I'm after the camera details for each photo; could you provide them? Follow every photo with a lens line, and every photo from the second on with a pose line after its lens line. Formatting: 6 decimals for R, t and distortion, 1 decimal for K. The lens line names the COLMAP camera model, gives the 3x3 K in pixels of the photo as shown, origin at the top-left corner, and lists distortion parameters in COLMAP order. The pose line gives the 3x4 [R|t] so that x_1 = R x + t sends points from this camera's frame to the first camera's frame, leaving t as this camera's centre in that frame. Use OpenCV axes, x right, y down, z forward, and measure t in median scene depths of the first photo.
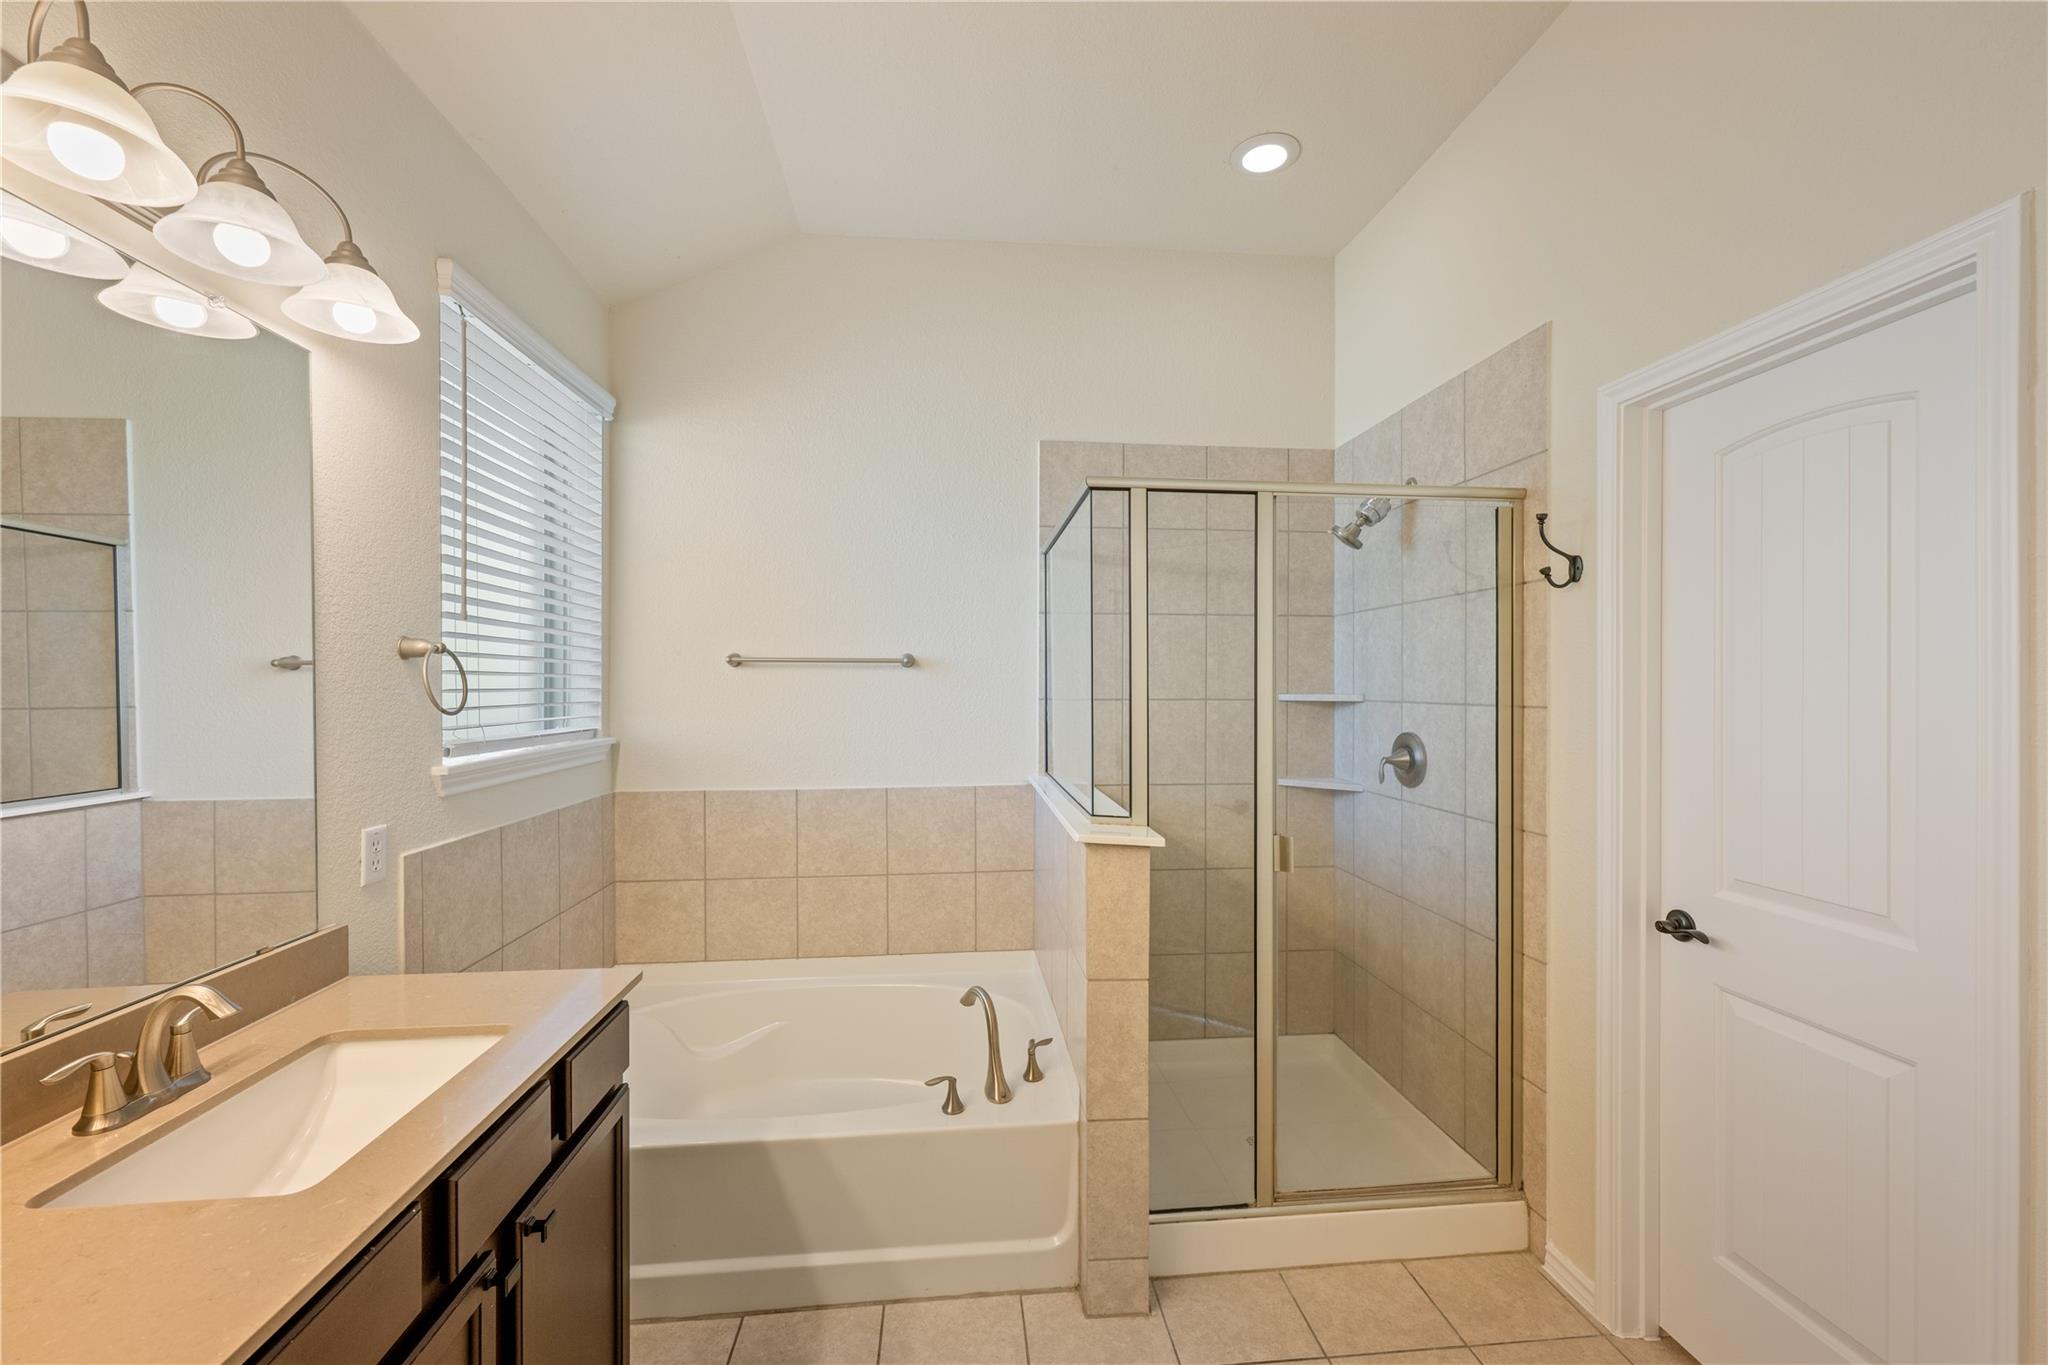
lens RADIAL K [[809.7, 0, 1026.0], [0, 809.7, 690.8], [0, 0, 1]] dist [0.000814, -0.000387]
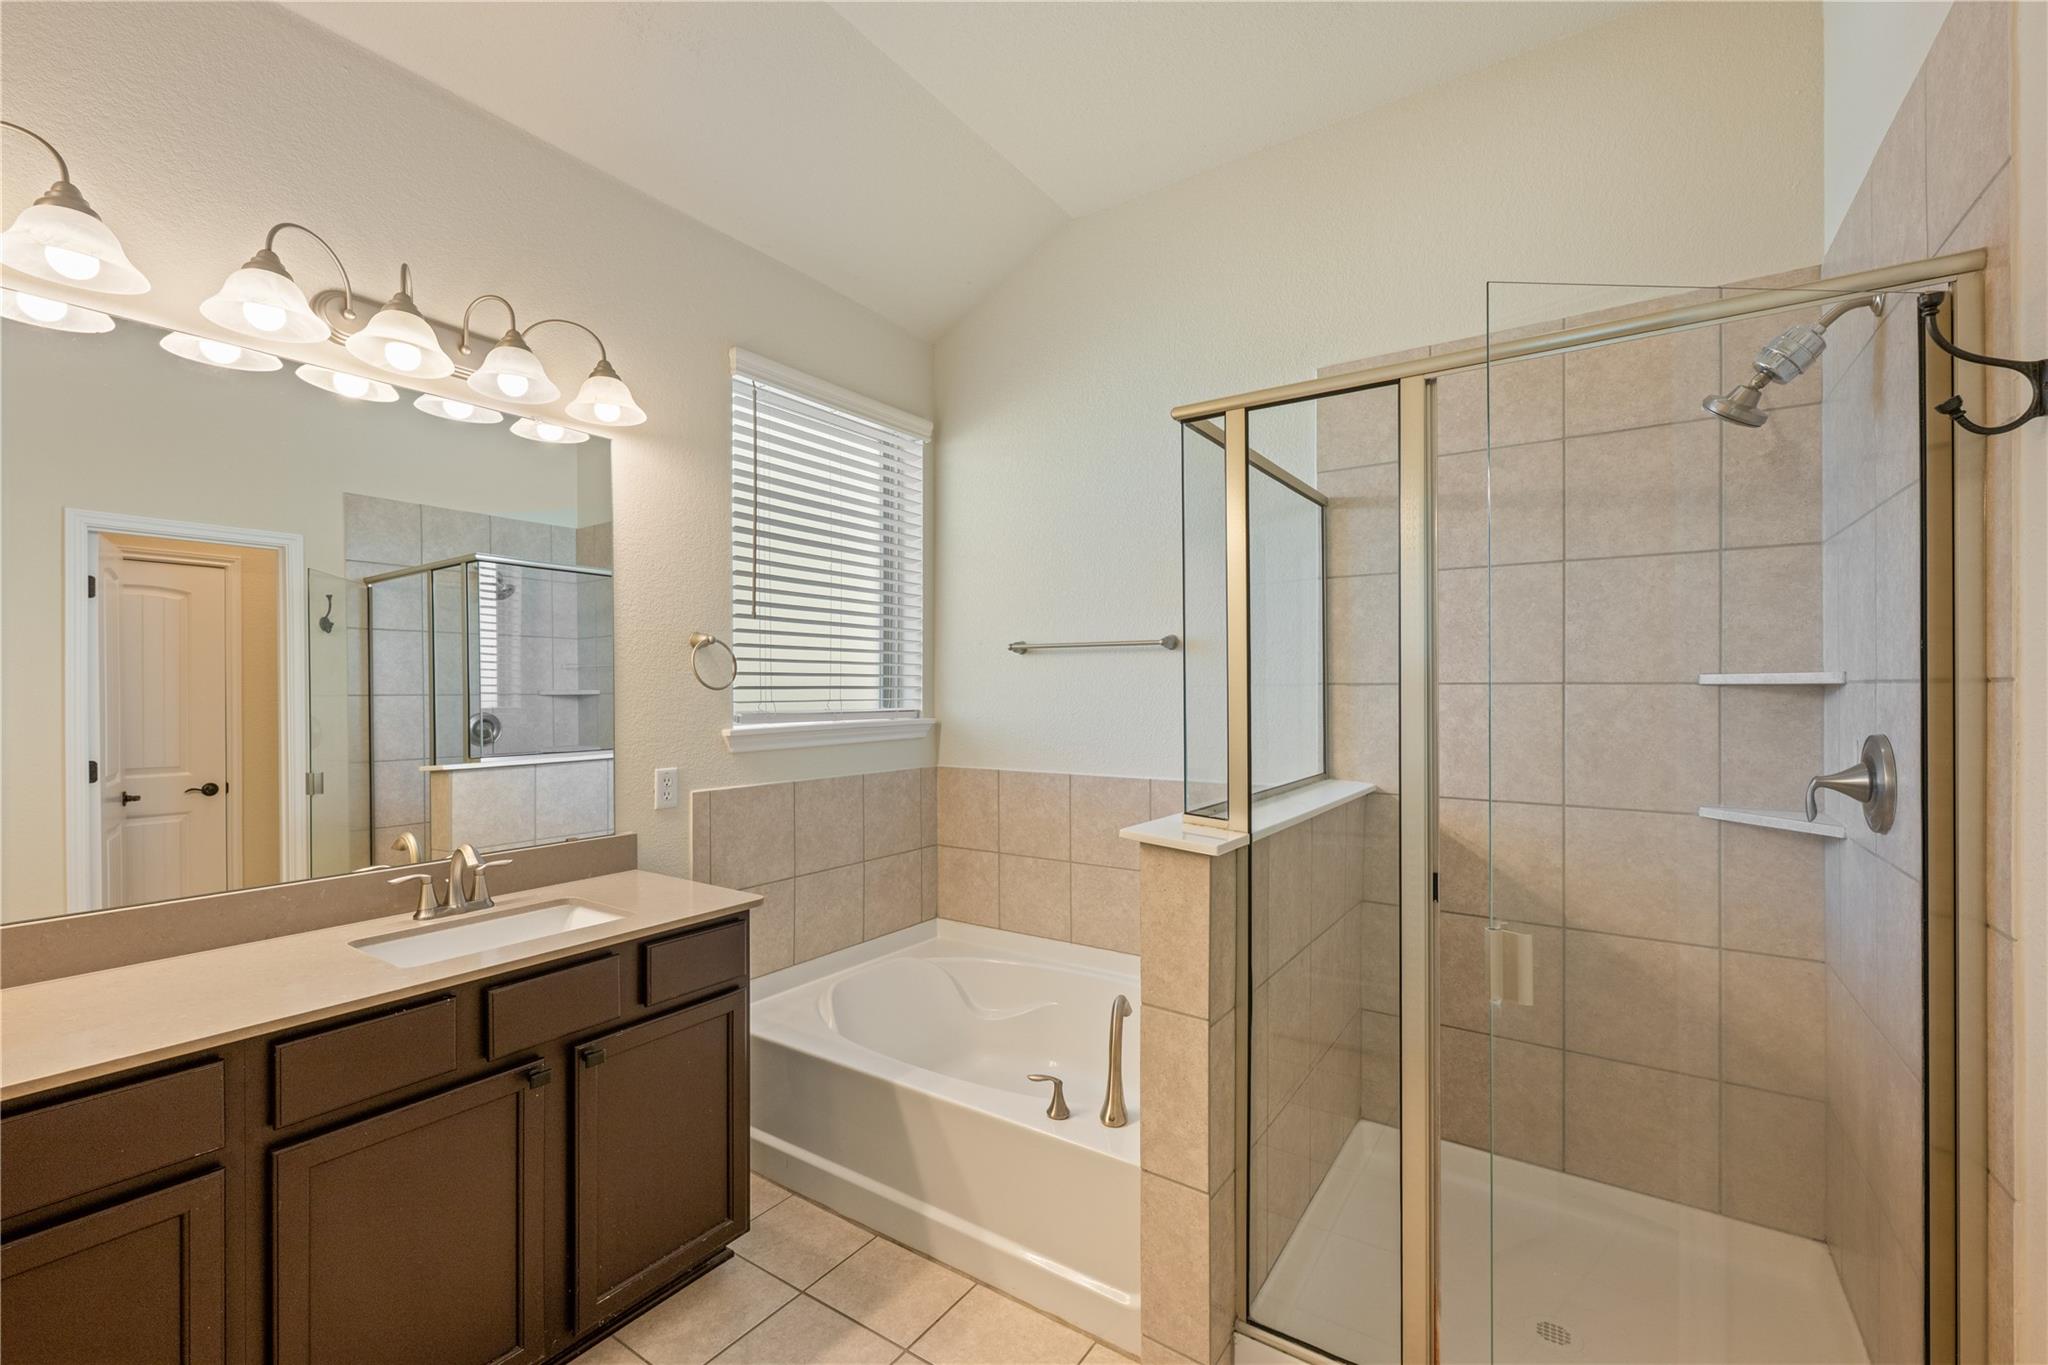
lens RADIAL K [[871.9, 0, 1065.6], [0, 871.9, 693.5], [0, 0, 1]] dist [-0.000877, -0.000301]
pose [[0.767340, 0.000409, -0.641240, 0.510738], [-0.002006, 0.999996, -0.001763, 0.029669], [0.641237, 0.002639, 0.767338, 0.210852]]
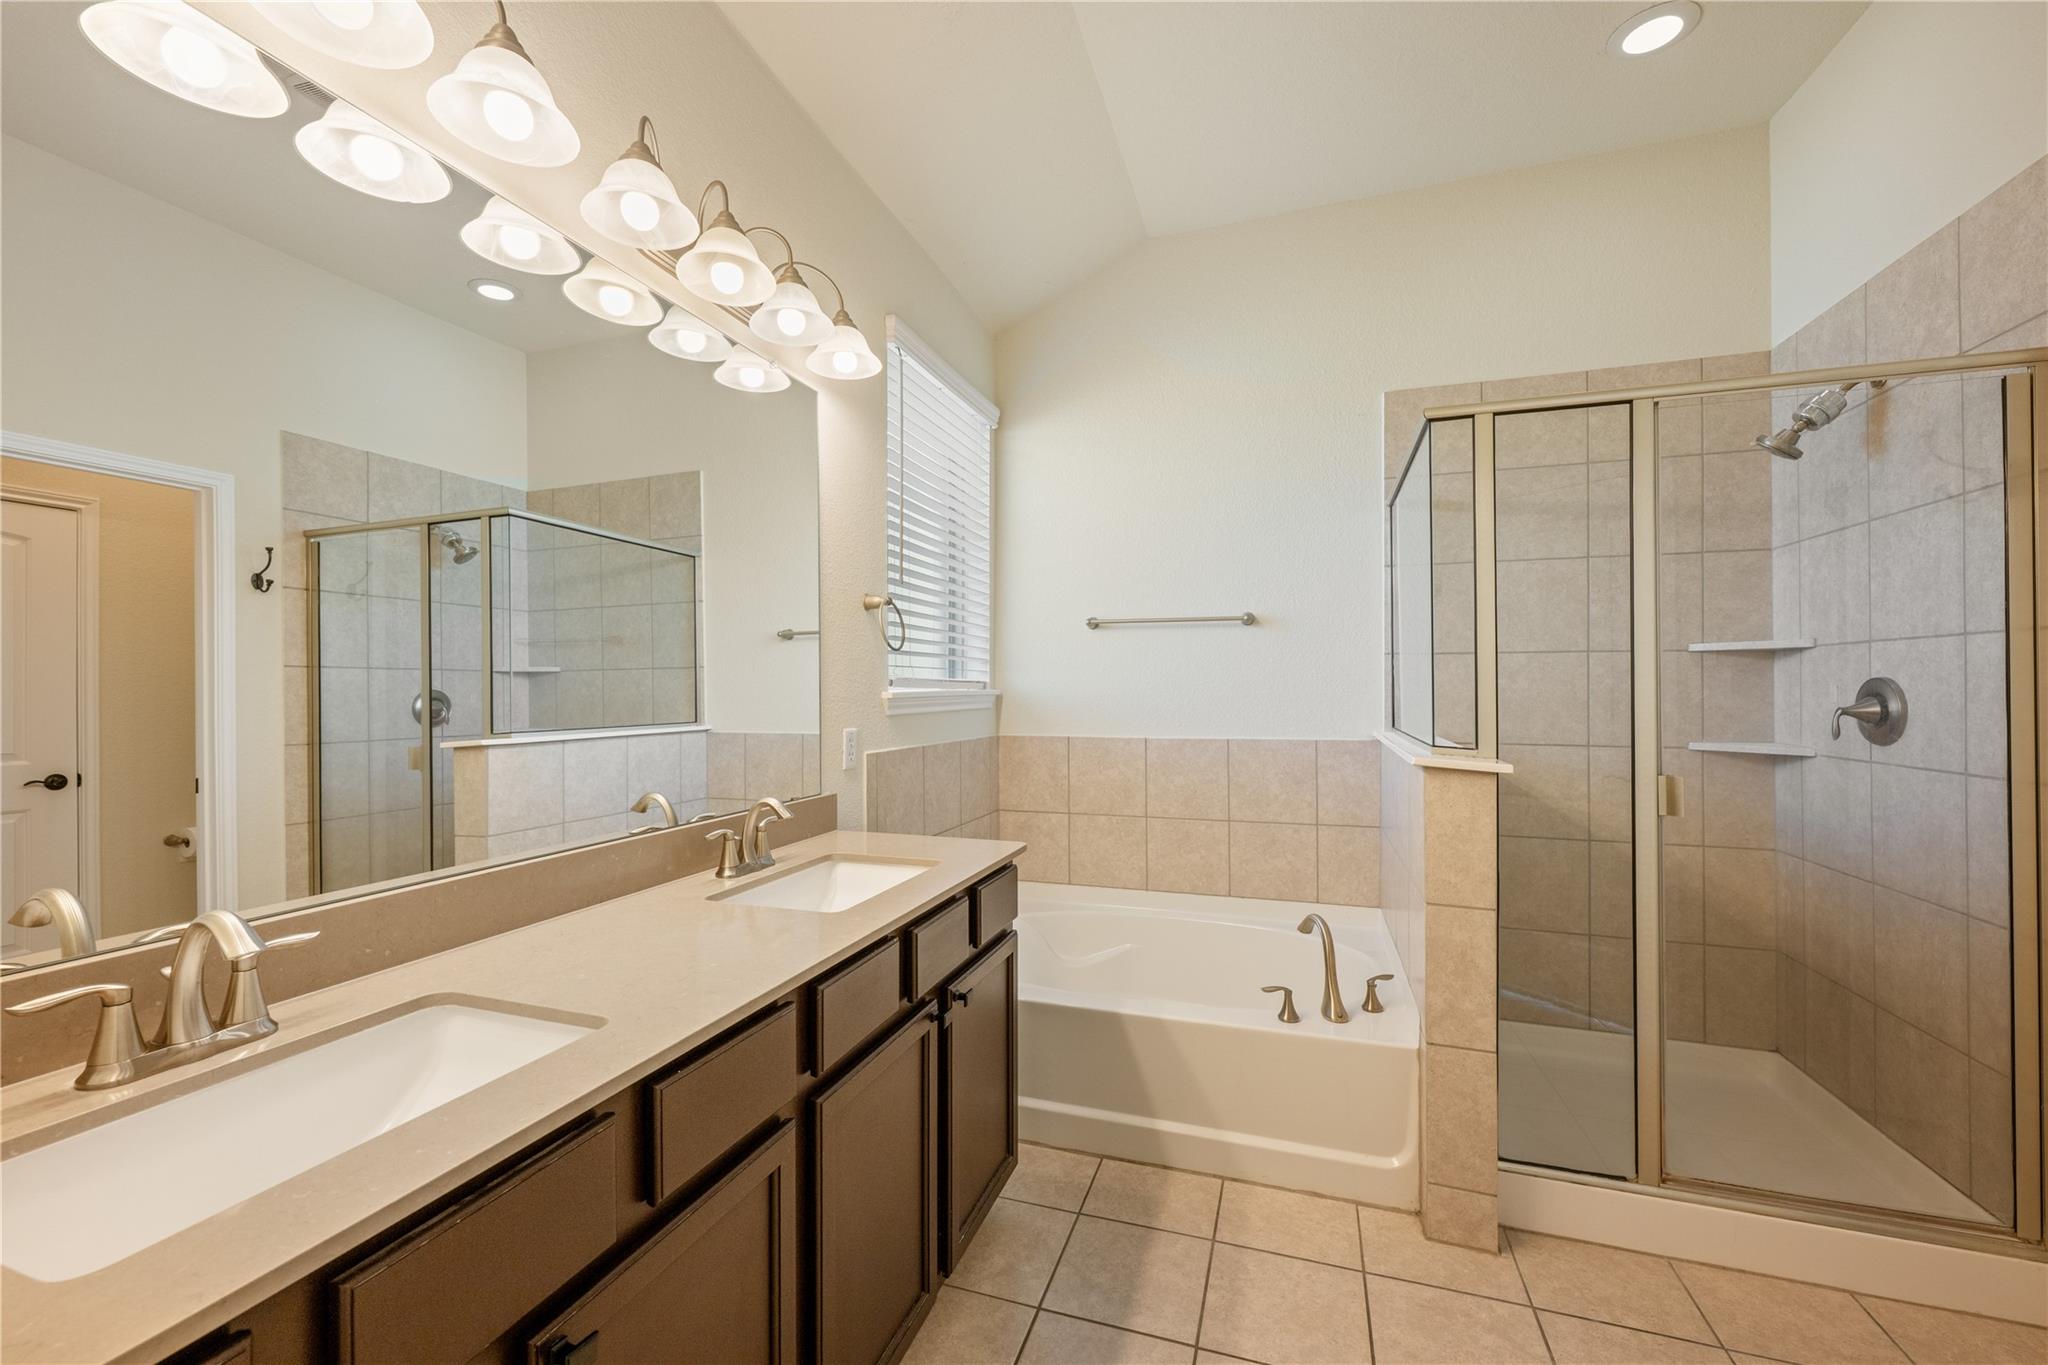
lens RADIAL K [[820.9, 0, 1024.6], [0, 820.9, 690.7], [0, 0, 1]] dist [0.000384, -0.000111]
pose [[0.911719, -0.004583, -0.410788, 0.035271], [0.000385, 0.999947, -0.010301, 0.086804], [0.410813, 0.009233, 0.911673, -0.120398]]
